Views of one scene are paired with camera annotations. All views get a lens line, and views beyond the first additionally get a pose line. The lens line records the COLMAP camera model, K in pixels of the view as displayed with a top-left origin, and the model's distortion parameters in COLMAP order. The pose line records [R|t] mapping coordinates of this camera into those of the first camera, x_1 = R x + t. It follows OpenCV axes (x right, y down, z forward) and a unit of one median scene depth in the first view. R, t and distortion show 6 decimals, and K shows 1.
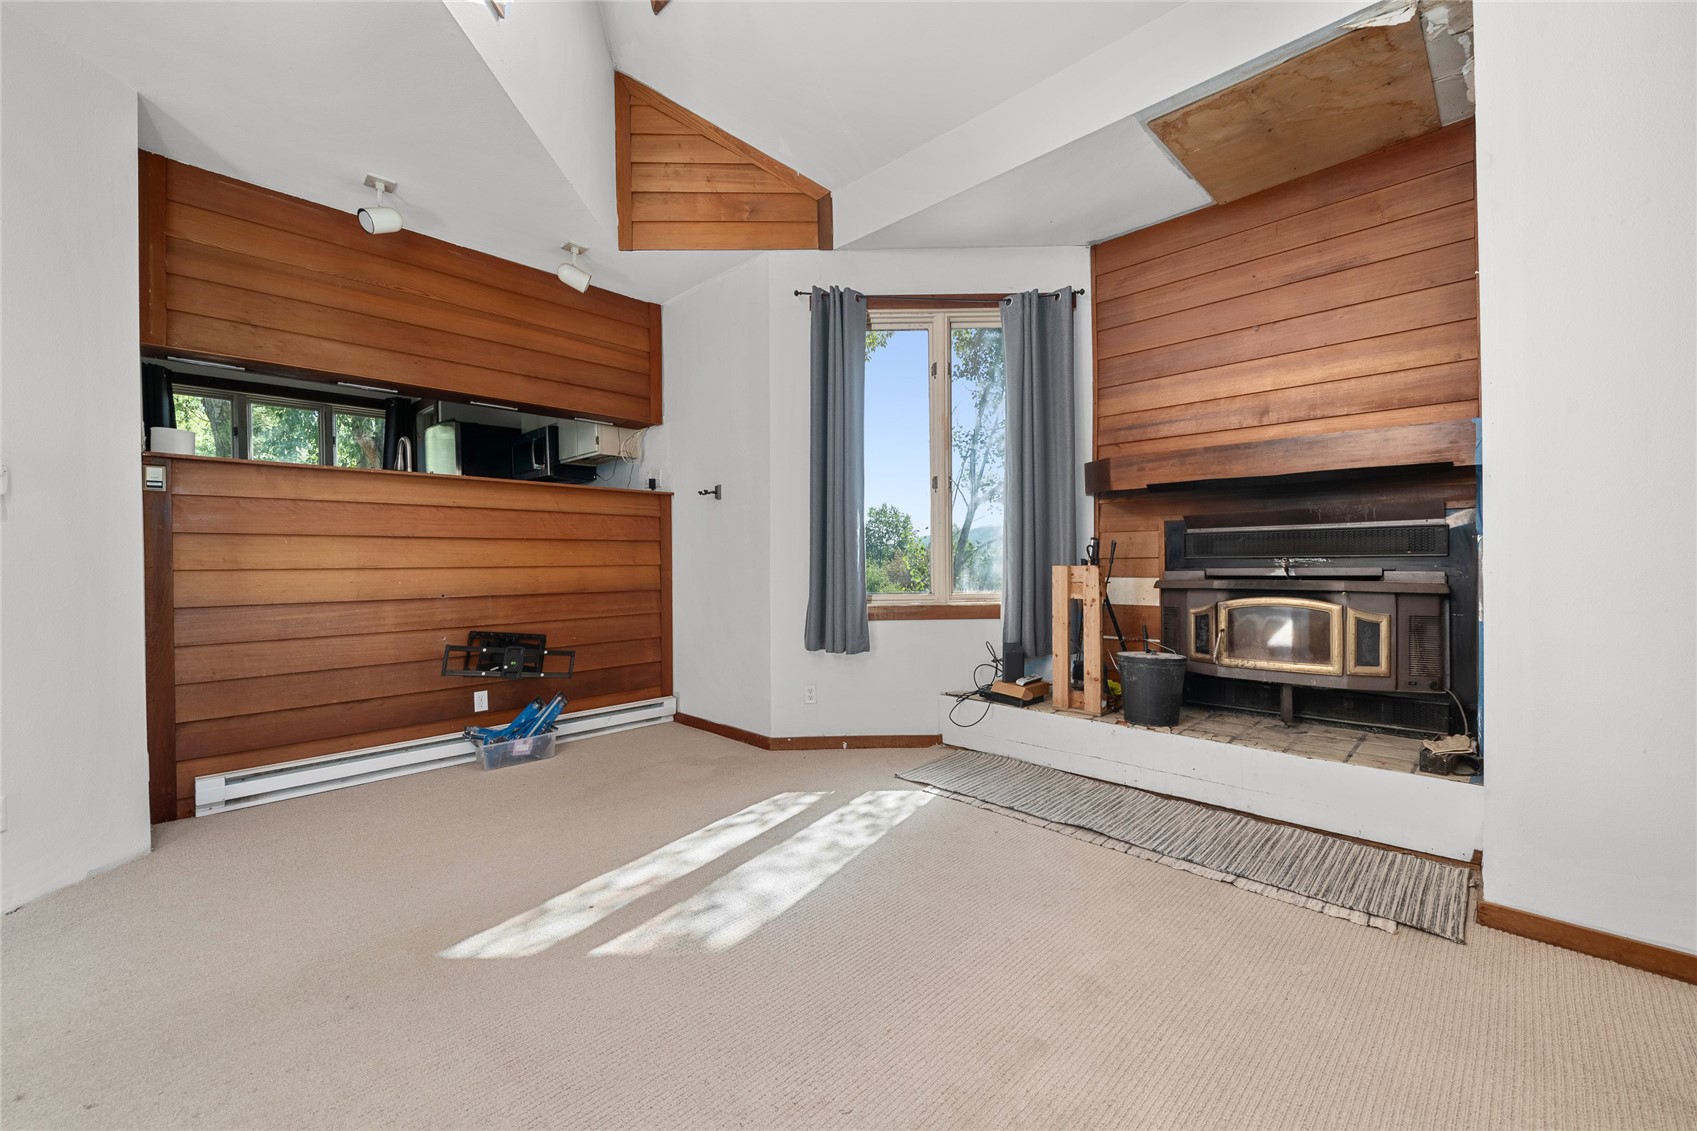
lens RADIAL K [[676.6, 0, 853.5], [0, 676.6, 565.3], [0, 0, 1]] dist [0.000157, -0.000366]
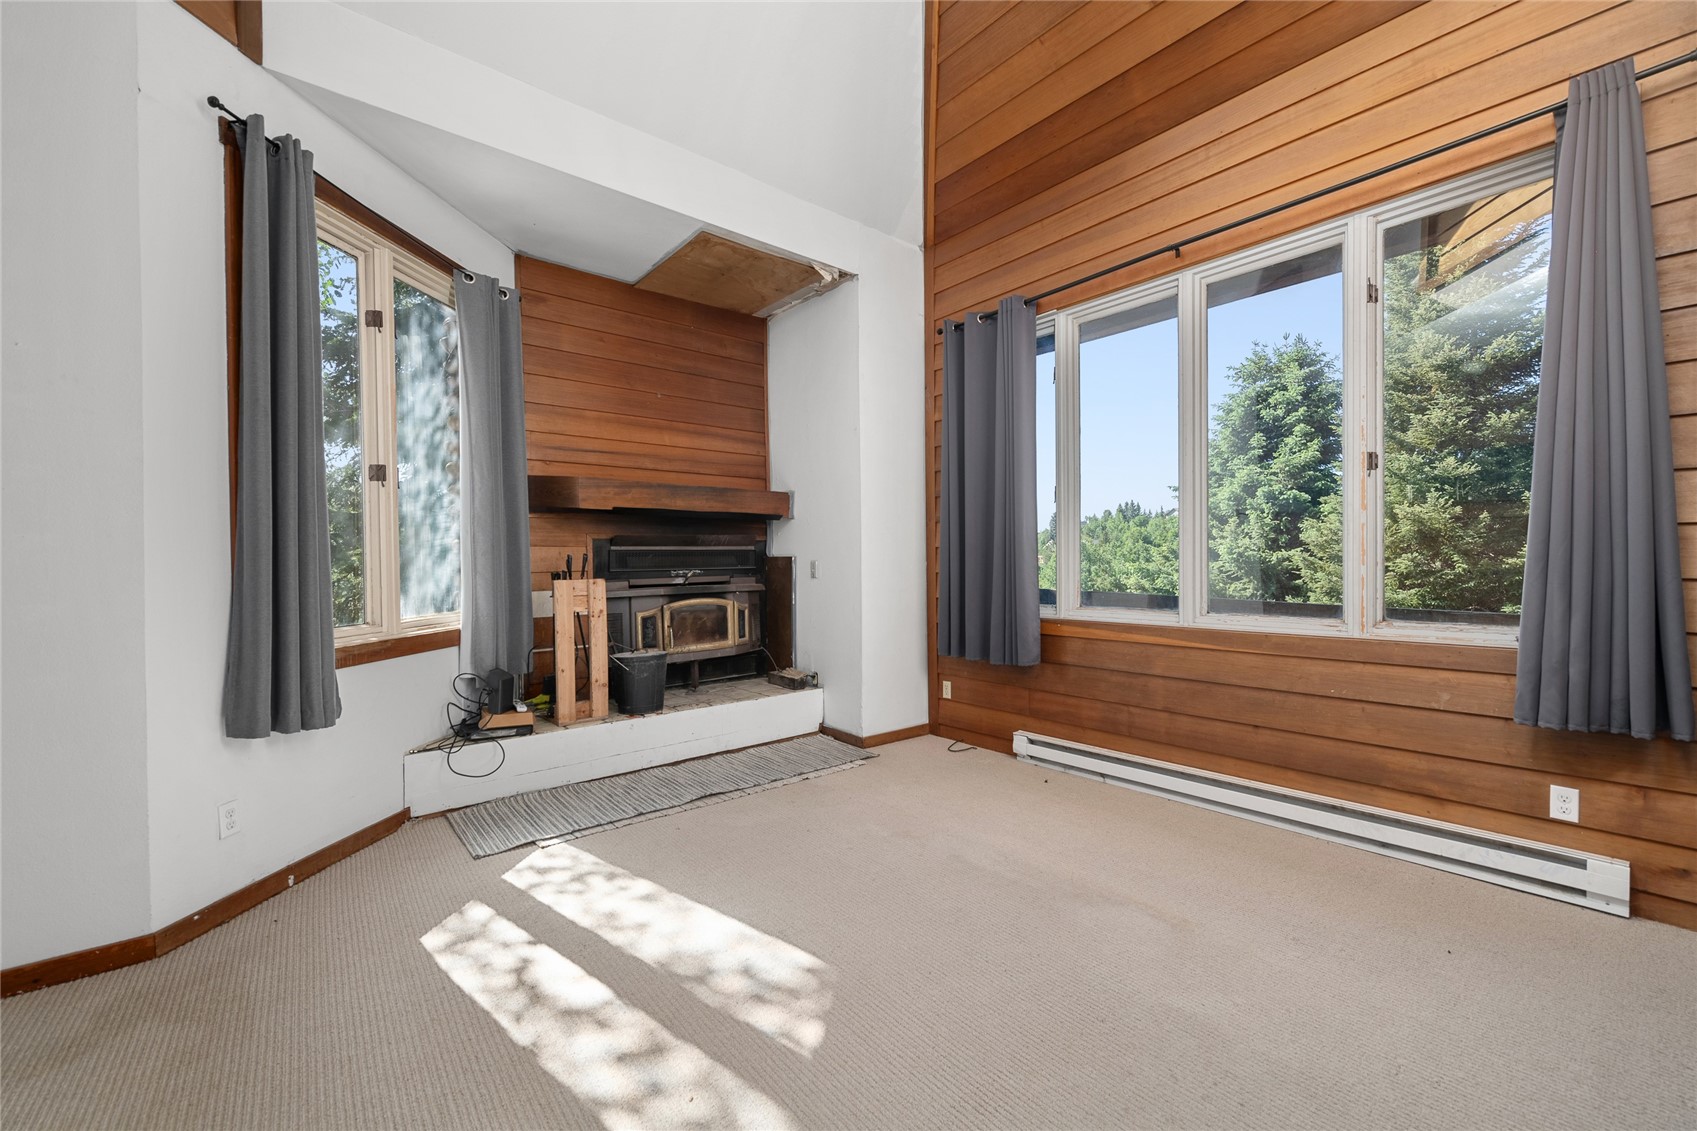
lens RADIAL K [[676.6, 0, 853.5], [0, 676.6, 565.3], [0, 0, 1]] dist [0.000157, -0.000366]
pose [[0.095449, 0.000176, 0.995434, -0.696035], [0.018550, 0.999826, -0.001956, -0.011539], [-0.995261, 0.018652, 0.095429, 0.519238]]
